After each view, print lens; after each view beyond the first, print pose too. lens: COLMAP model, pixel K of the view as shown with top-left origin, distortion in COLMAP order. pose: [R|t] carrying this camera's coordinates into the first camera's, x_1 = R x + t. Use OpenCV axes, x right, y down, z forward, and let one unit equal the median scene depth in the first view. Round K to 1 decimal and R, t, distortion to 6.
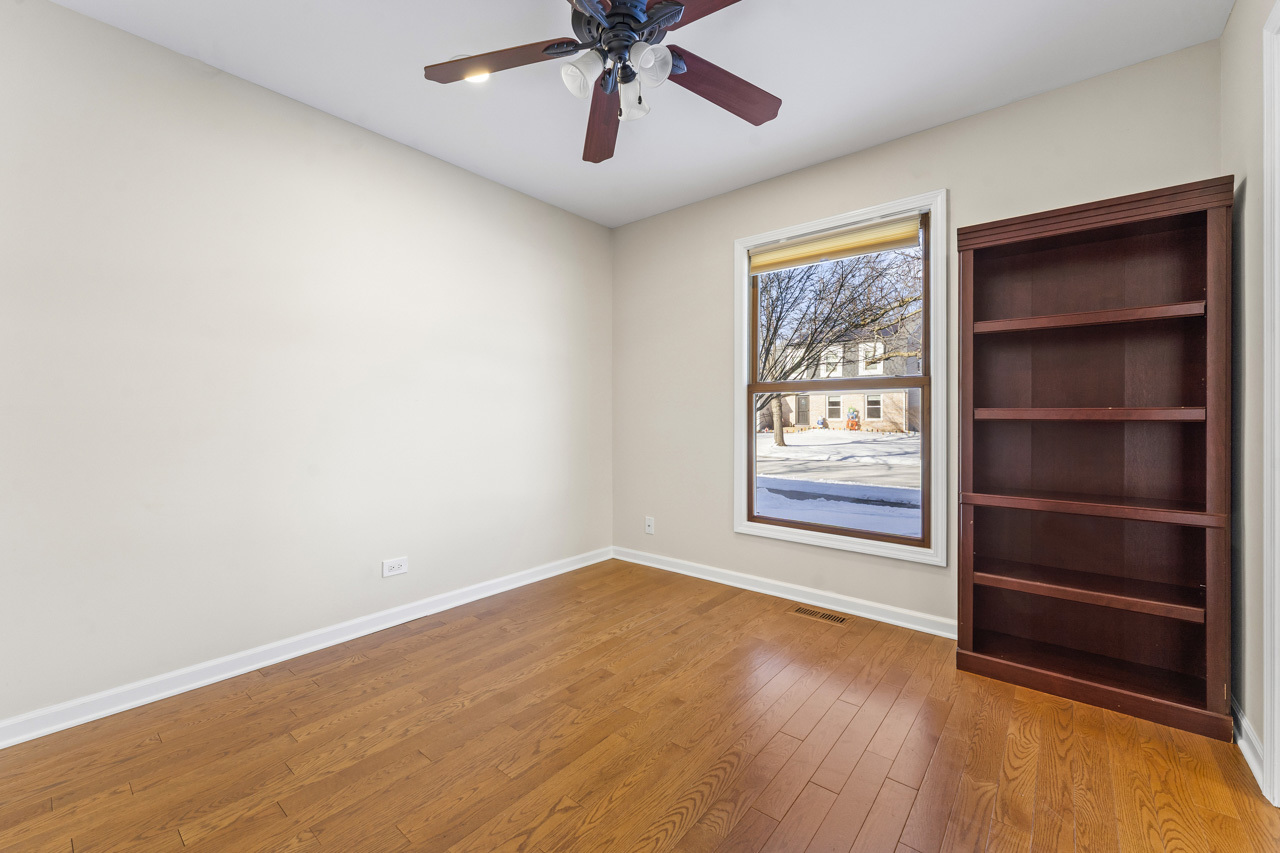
lens RADIAL K [[519.2, 0, 637.1], [0, 519.2, 418.6], [0, 0, 1]] dist [-0.002302, 0.000118]
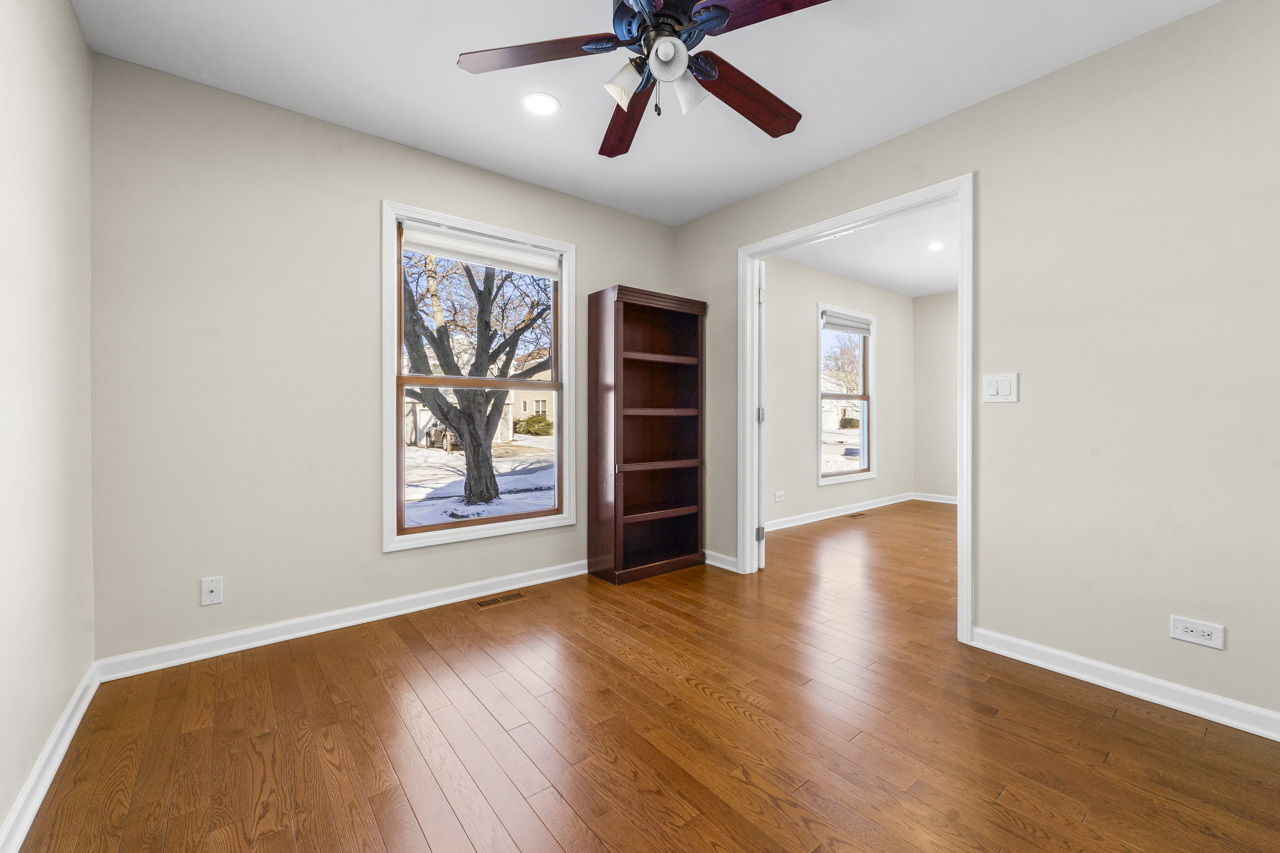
lens RADIAL K [[519.2, 0, 638.7], [0, 519.2, 420.3], [0, 0, 1]] dist [-0.002302, 0.000118]
pose [[0.199868, -0.013373, 0.979732, -0.659945], [0.002995, 0.999911, 0.013038, -0.003164], [-0.979818, 0.000328, 0.199890, 0.533322]]
